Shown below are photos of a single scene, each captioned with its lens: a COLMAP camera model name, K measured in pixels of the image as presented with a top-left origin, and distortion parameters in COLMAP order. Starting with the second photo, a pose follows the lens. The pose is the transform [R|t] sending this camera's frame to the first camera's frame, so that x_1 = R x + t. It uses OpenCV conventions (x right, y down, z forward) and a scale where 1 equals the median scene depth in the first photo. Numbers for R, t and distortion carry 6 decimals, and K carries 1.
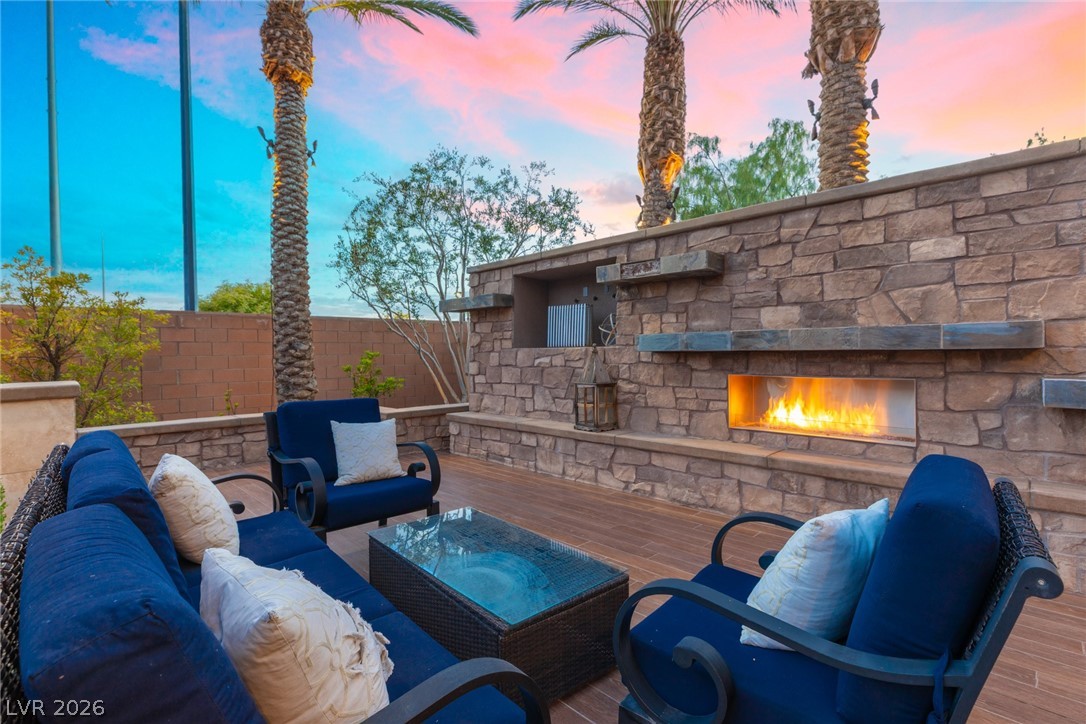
lens RADIAL K [[499.8, 0, 540.8], [0, 499.8, 358.3], [0, 0, 1]] dist [-0.003206, -0.000199]
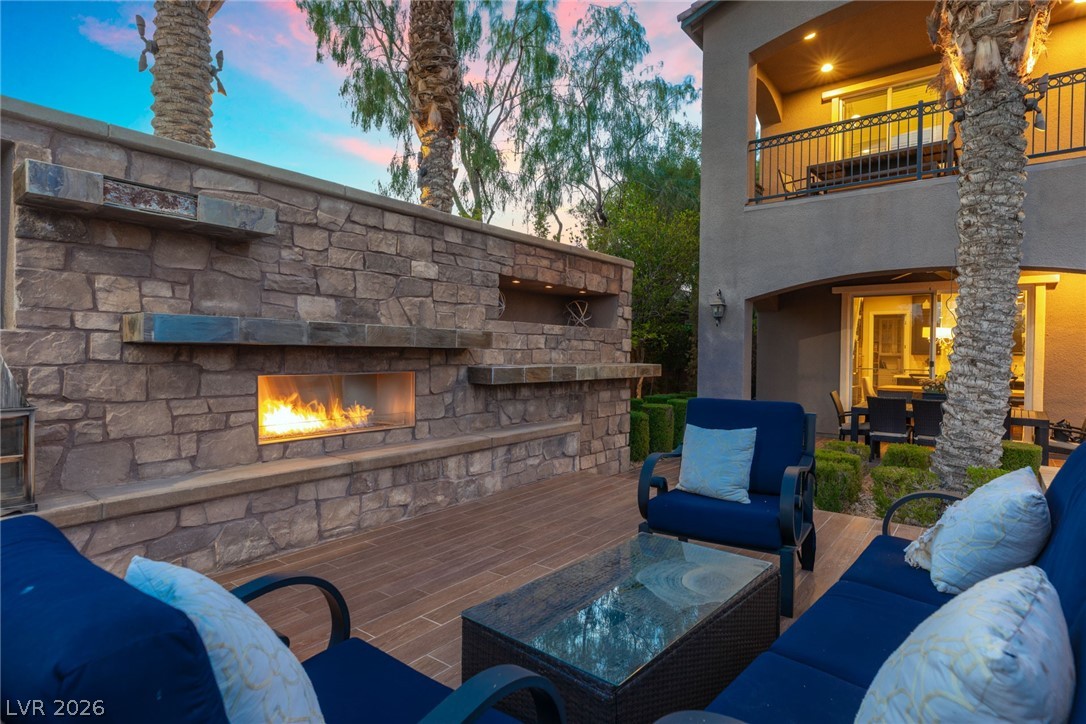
lens RADIAL K [[570.5, 0, 539.2], [0, 570.5, 357.7], [0, 0, 1]] dist [-0.000626, -0.000356]
pose [[-0.119889, -0.003442, 0.992781, -0.508849], [0.000257, 0.999994, 0.003498, 0.002008], [-0.992787, 0.000675, -0.119888, 0.631362]]
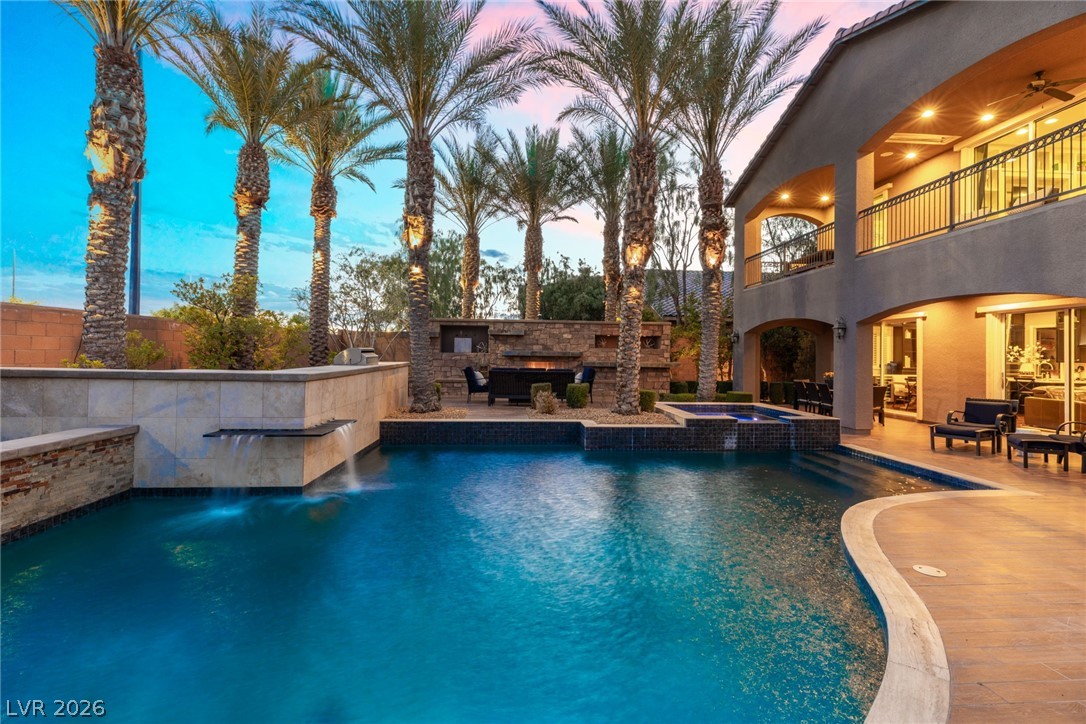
lens RADIAL K [[487.5, 0, 543.8], [0, 487.5, 350.1], [0, 0, 1]] dist [0.002116, 0.000131]
pose [[0.655200, 0.025808, 0.755014, -2.222721], [-0.010524, 0.999631, -0.025037, 0.033759], [-0.755382, 0.008458, 0.655230, -1.482148]]
